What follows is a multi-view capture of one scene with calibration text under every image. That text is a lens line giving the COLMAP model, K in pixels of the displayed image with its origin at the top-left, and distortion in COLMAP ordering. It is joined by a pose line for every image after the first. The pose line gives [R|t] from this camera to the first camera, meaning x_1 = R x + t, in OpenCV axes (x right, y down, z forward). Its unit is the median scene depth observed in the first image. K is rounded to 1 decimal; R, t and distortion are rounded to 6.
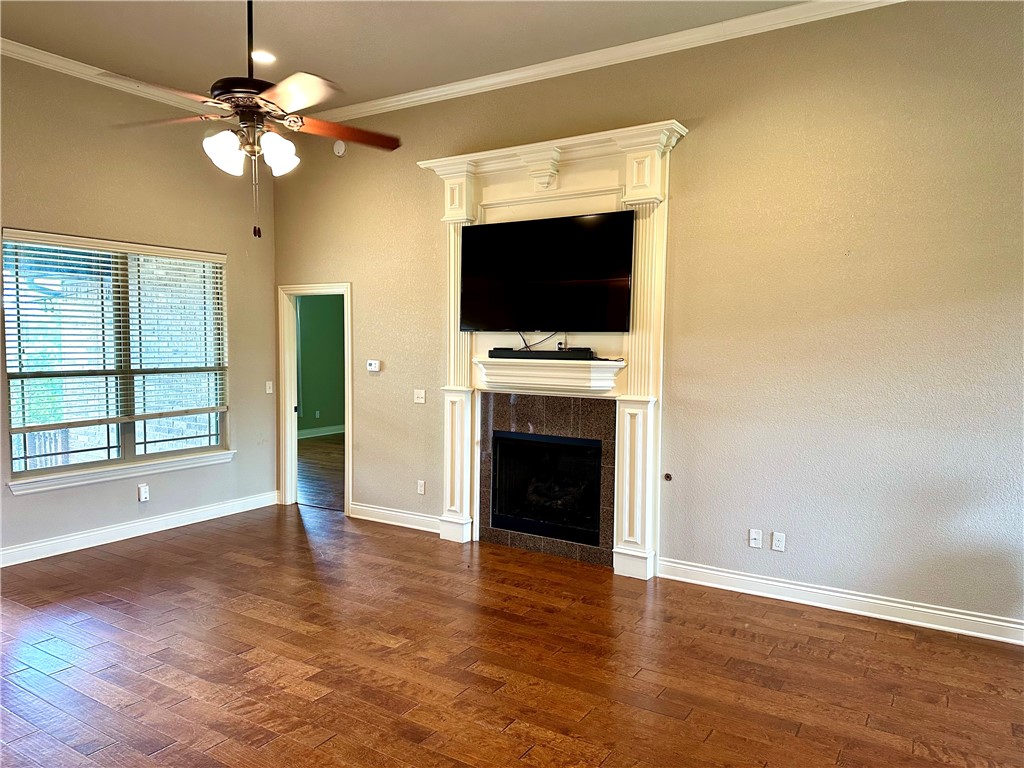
lens RADIAL K [[717.8, 0, 507.9], [0, 717.8, 385.8], [0, 0, 1]] dist [0.029963, -0.025130]
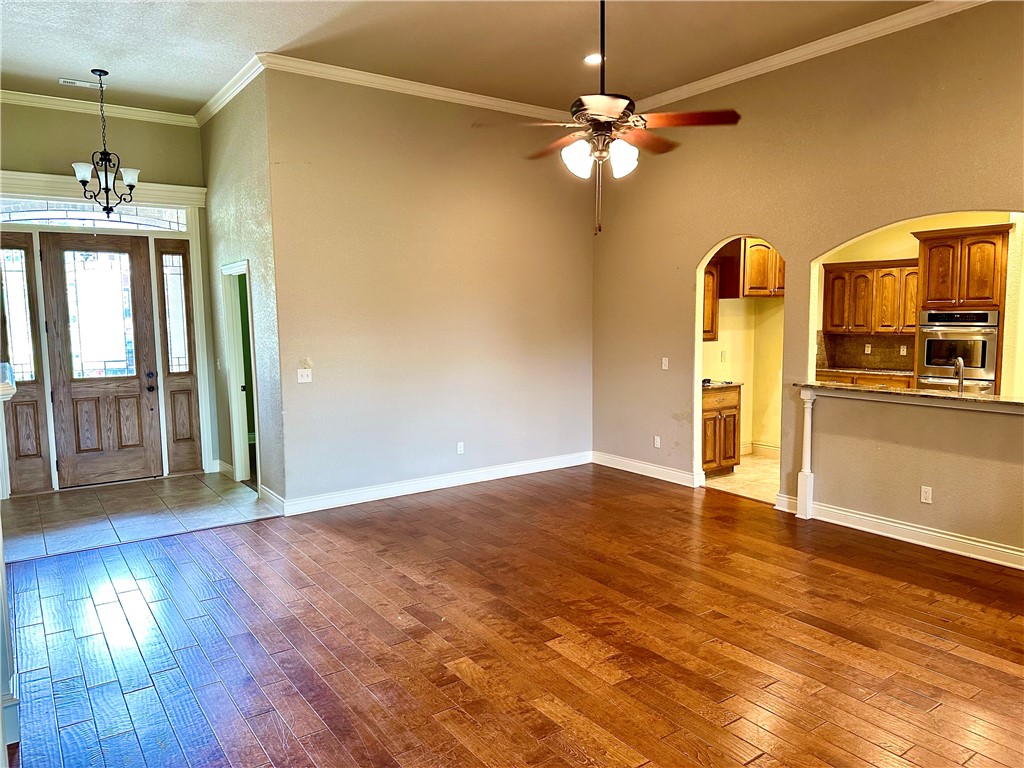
lens RADIAL K [[717.8, 0, 507.5], [0, 717.8, 385.2], [0, 0, 1]] dist [0.029963, -0.025130]
pose [[-0.922080, -0.035349, 0.385381, -0.443730], [0.028775, 0.986801, 0.159361, -0.099633], [-0.385927, 0.158033, -0.908893, 1.426281]]
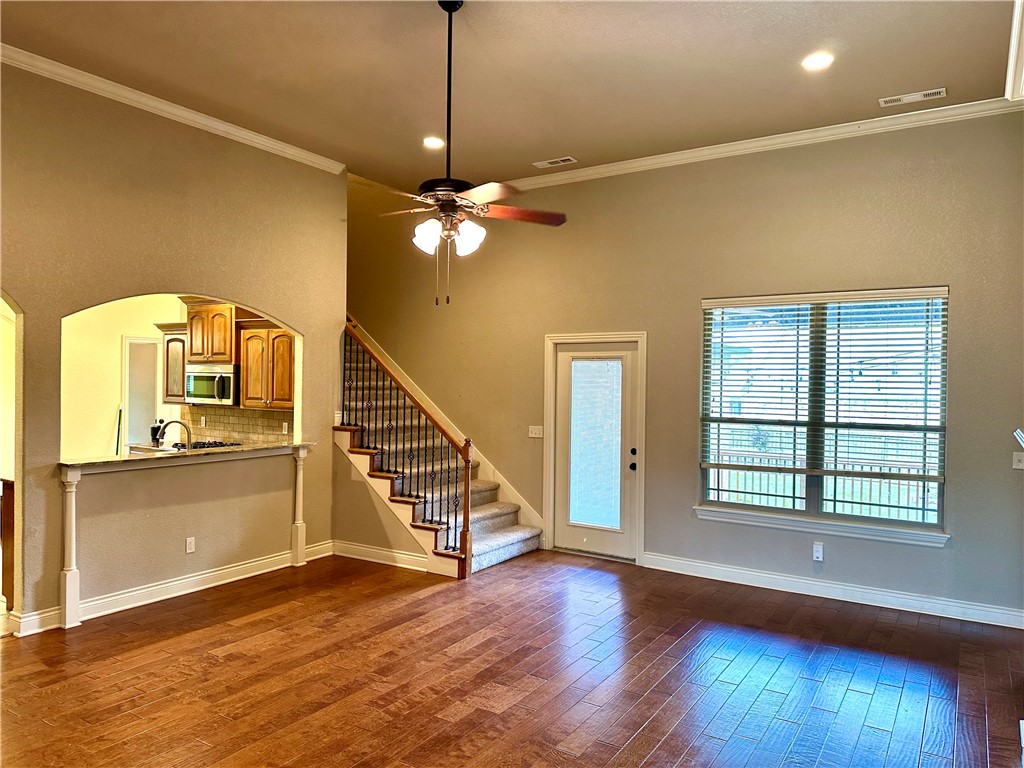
lens RADIAL K [[717.8, 0, 513.6], [0, 717.8, 384.0], [0, 0, 1]] dist [0.029963, -0.025130]
pose [[0.004406, -0.002095, -0.999988, 0.569400], [-0.076801, 0.997043, -0.002427, -0.049967], [0.997037, 0.076811, 0.004233, 0.739305]]
